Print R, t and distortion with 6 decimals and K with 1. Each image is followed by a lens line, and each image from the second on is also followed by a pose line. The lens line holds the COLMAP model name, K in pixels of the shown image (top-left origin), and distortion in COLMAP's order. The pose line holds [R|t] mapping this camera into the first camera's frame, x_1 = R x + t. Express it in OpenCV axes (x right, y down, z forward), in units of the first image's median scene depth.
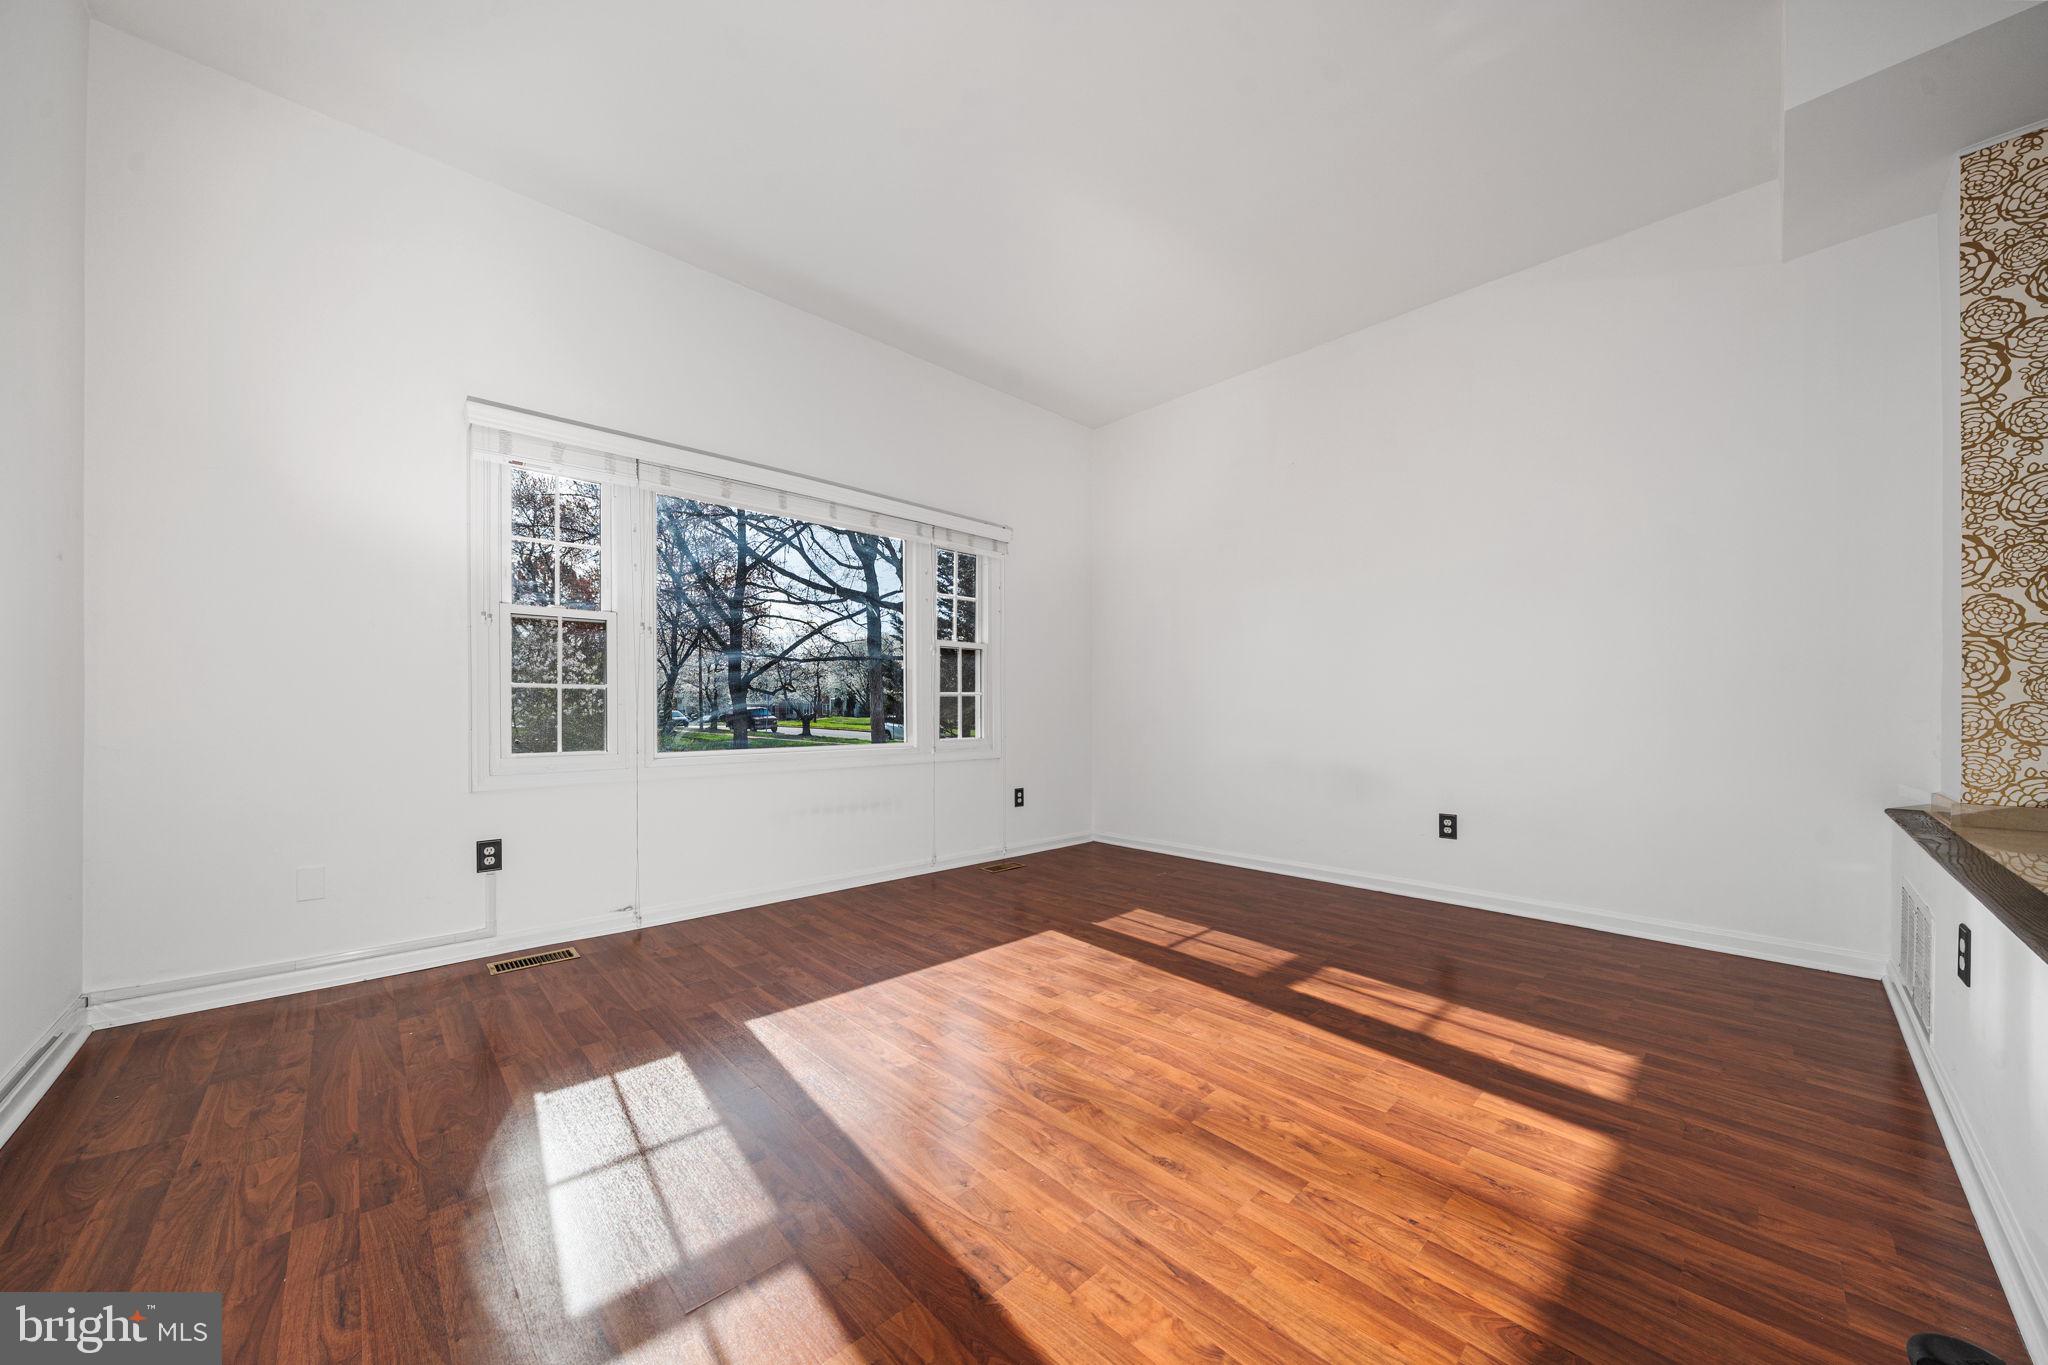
lens RADIAL K [[701.5, 0, 1044.2], [0, 701.5, 720.8], [0, 0, 1]] dist [-0.010956, -0.000051]
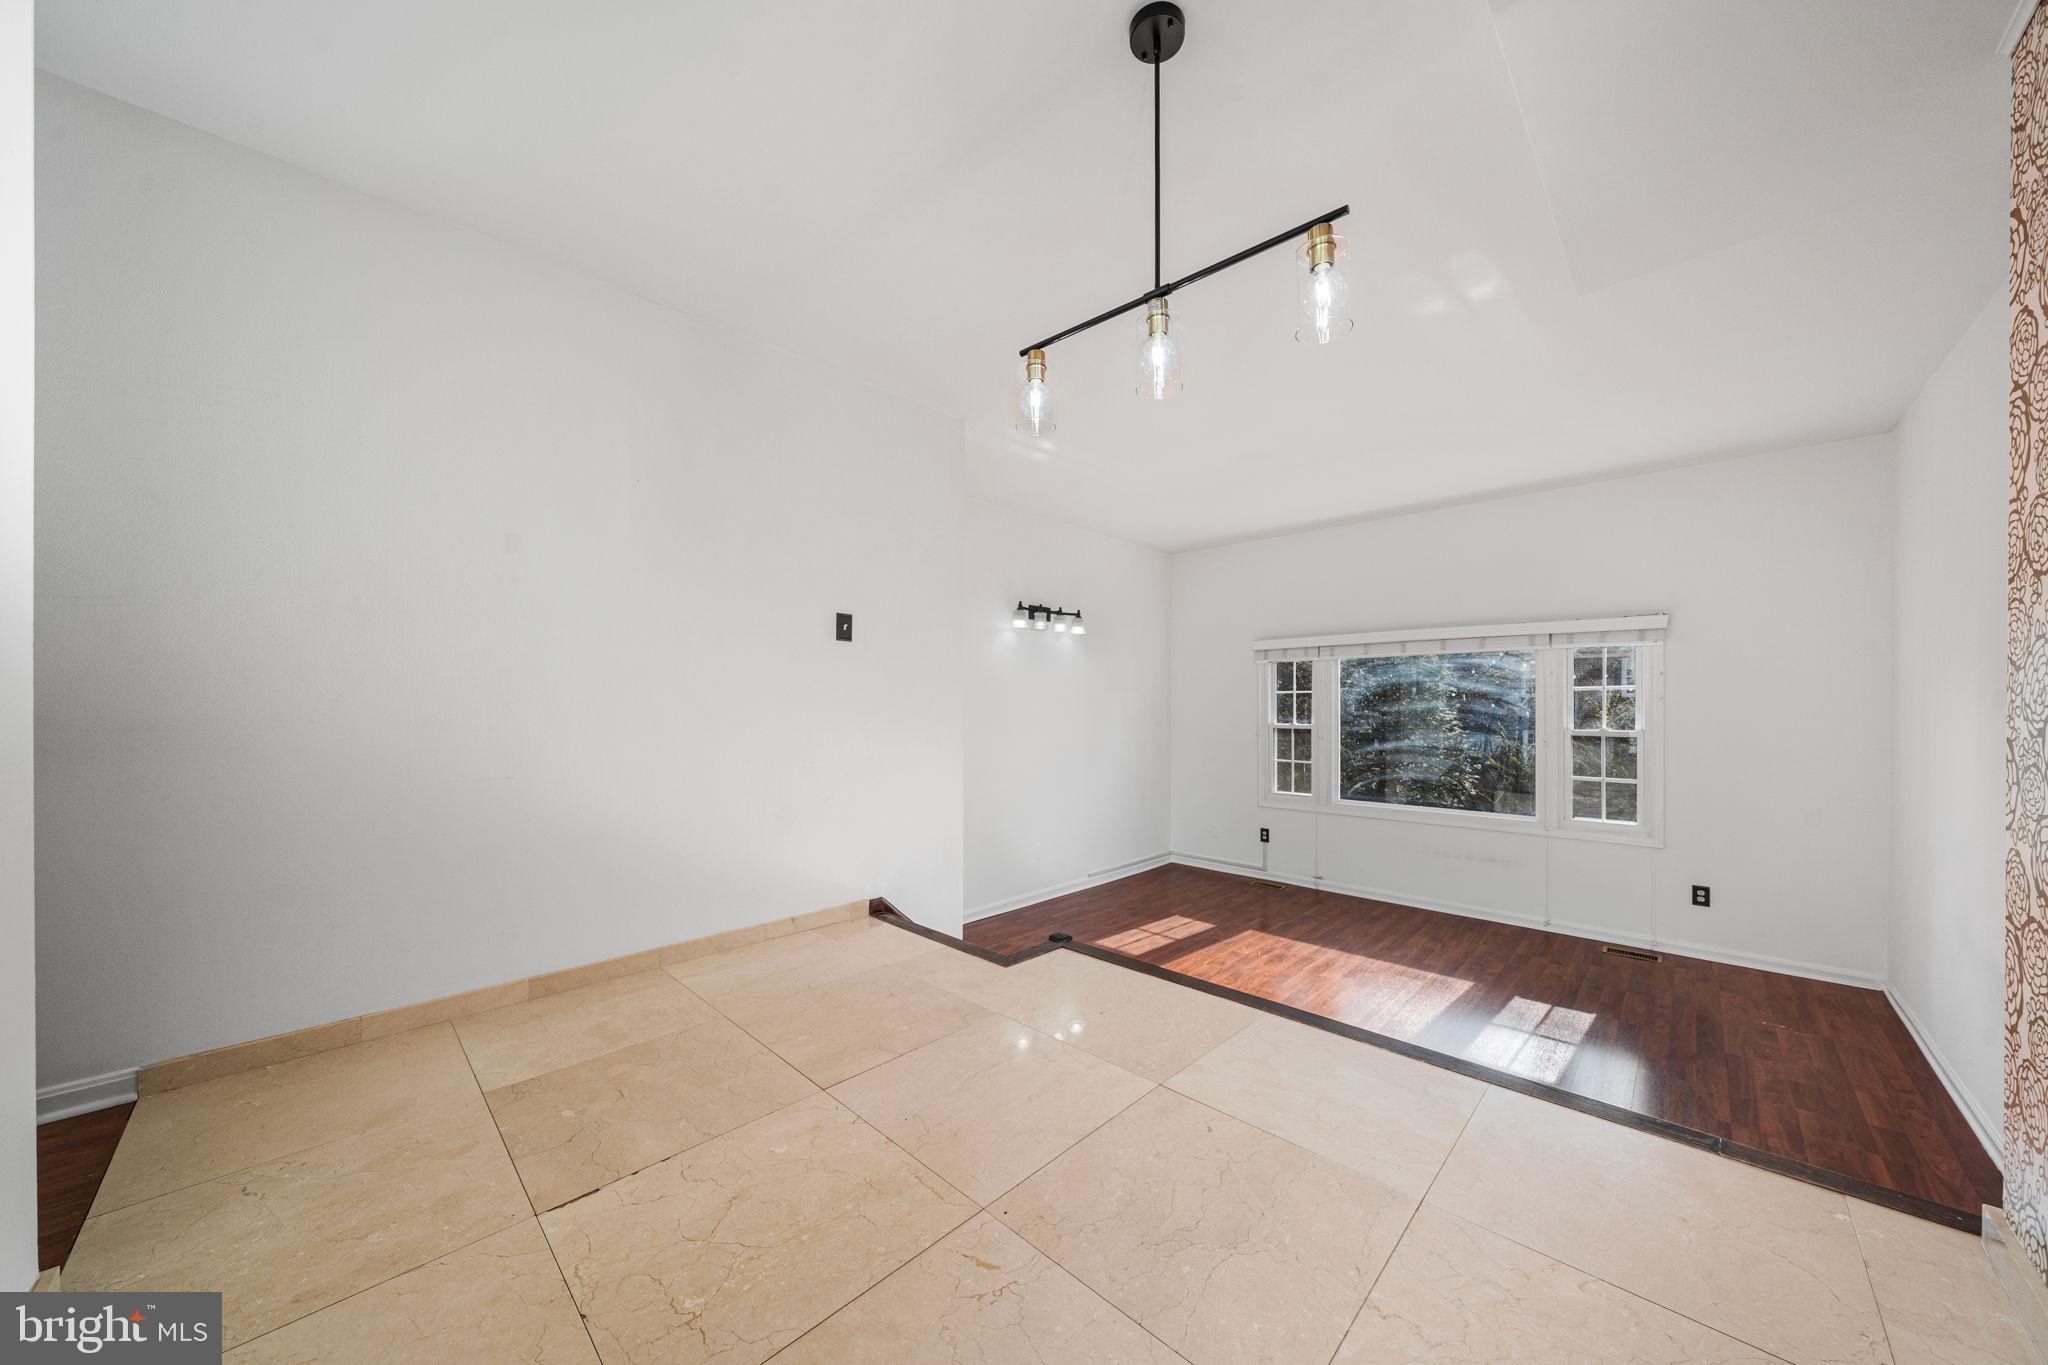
lens RADIAL K [[701.5, 0, 1018.2], [0, 701.5, 697.4], [0, 0, 1]] dist [-0.010956, -0.000051]
pose [[0.020718, -0.012126, -0.999712, 1.230346], [-0.019806, 0.999725, -0.012536, -0.175525], [0.999589, 0.020060, 0.020472, 0.115500]]
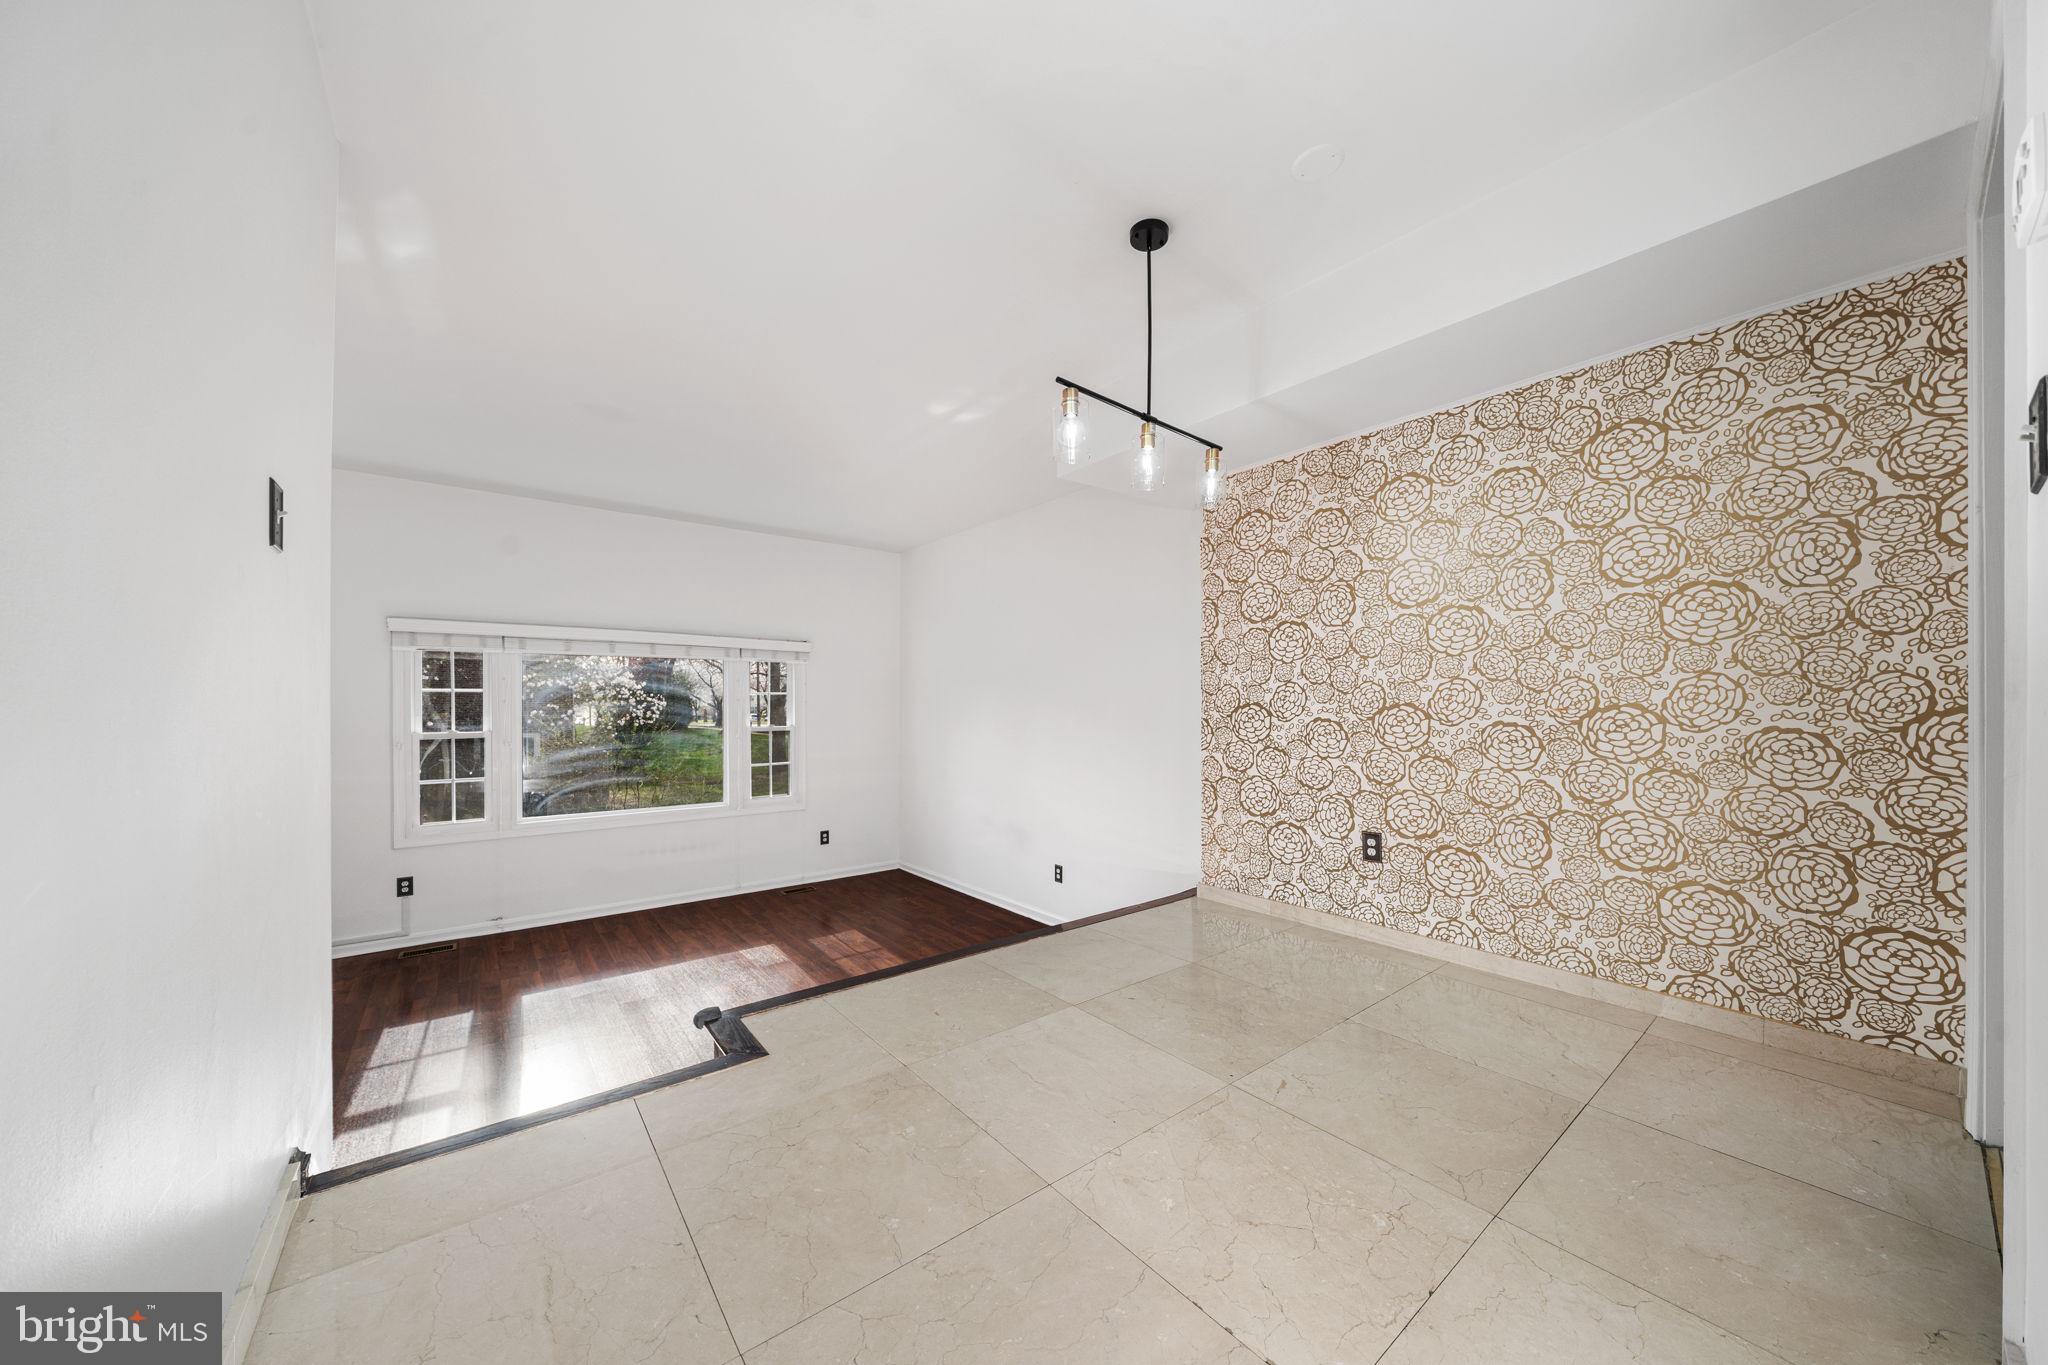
lens RADIAL K [[701.5, 0, 1053.5], [0, 701.5, 714.7], [0, 0, 1]] dist [-0.010956, -0.000051]
pose [[0.997060, 0.001175, -0.076620, 0.723979], [-0.001347, 0.999997, -0.002190, -0.178332], [0.076617, 0.002287, 0.997058, -0.442940]]
